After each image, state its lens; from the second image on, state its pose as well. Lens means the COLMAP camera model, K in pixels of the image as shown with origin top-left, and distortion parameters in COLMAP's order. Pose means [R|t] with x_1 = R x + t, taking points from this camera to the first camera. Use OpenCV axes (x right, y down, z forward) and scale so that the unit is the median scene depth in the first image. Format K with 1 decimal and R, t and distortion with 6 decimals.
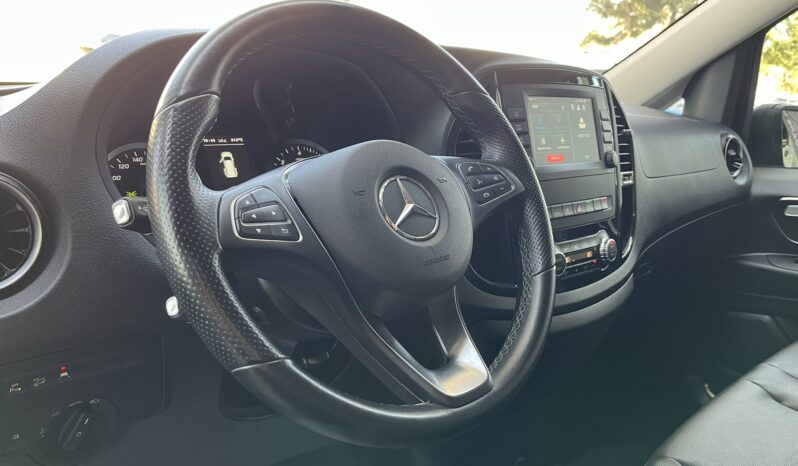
lens RADIAL K [[605.2, 0, 403.4], [0, 605.2, 231.0], [0, 0, 1]] dist [0.067707, -0.111672]
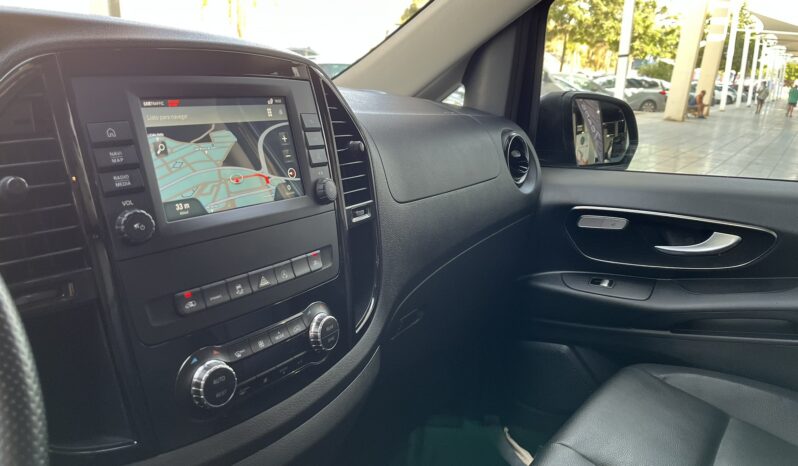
lens RADIAL K [[624.9, 0, 399.0], [0, 624.9, 233.0], [0, 0, 1]] dist [0.063631, -0.117551]
pose [[0.965863, -0.061864, 0.251557, 0.237601], [0.053269, 0.997745, 0.040842, -0.092307], [-0.253516, -0.026048, 0.966980, 0.320237]]
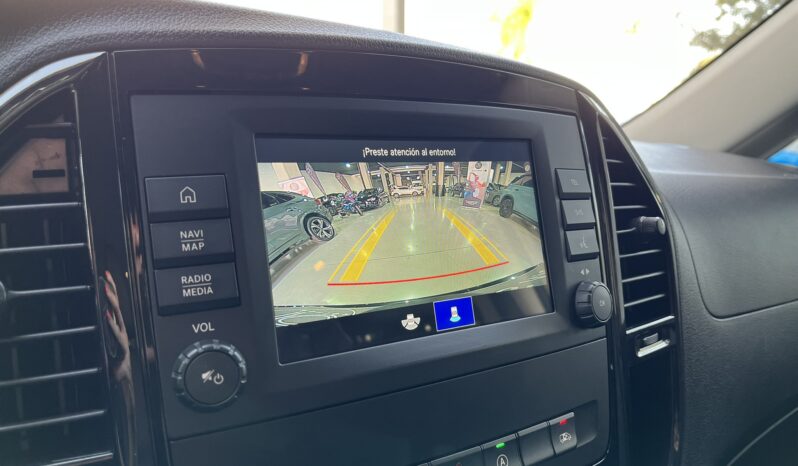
lens RADIAL K [[605.2, 0, 403.4], [0, 605.2, 231.0], [0, 0, 1]] dist [0.067707, -0.111672]
pose [[0.987776, 0.013924, -0.155256, 0.275553], [-0.024287, 0.997587, -0.065048, -0.129893], [0.153975, 0.068024, 0.985730, 0.595811]]
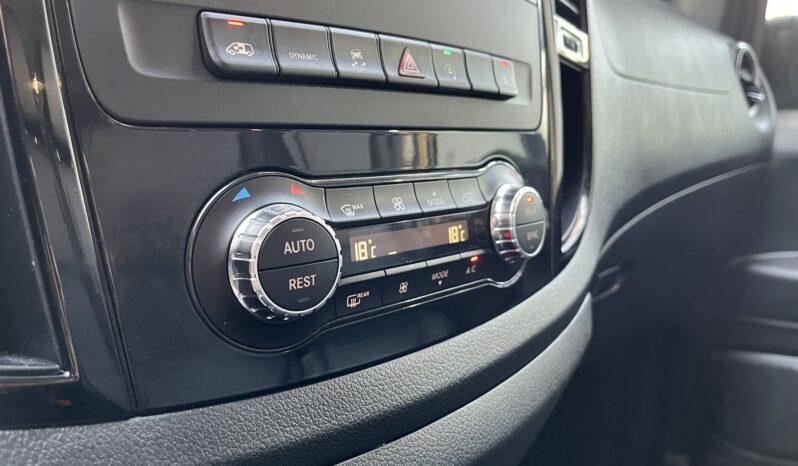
lens RADIAL K [[605.2, 0, 403.4], [0, 605.2, 231.0], [0, 0, 1]] dist [0.067707, -0.111672]
pose [[0.995774, -0.008773, 0.091419, 0.233274], [0.011703, 0.999433, -0.031558, 0.042596], [-0.091090, 0.032494, 0.995312, 0.652348]]
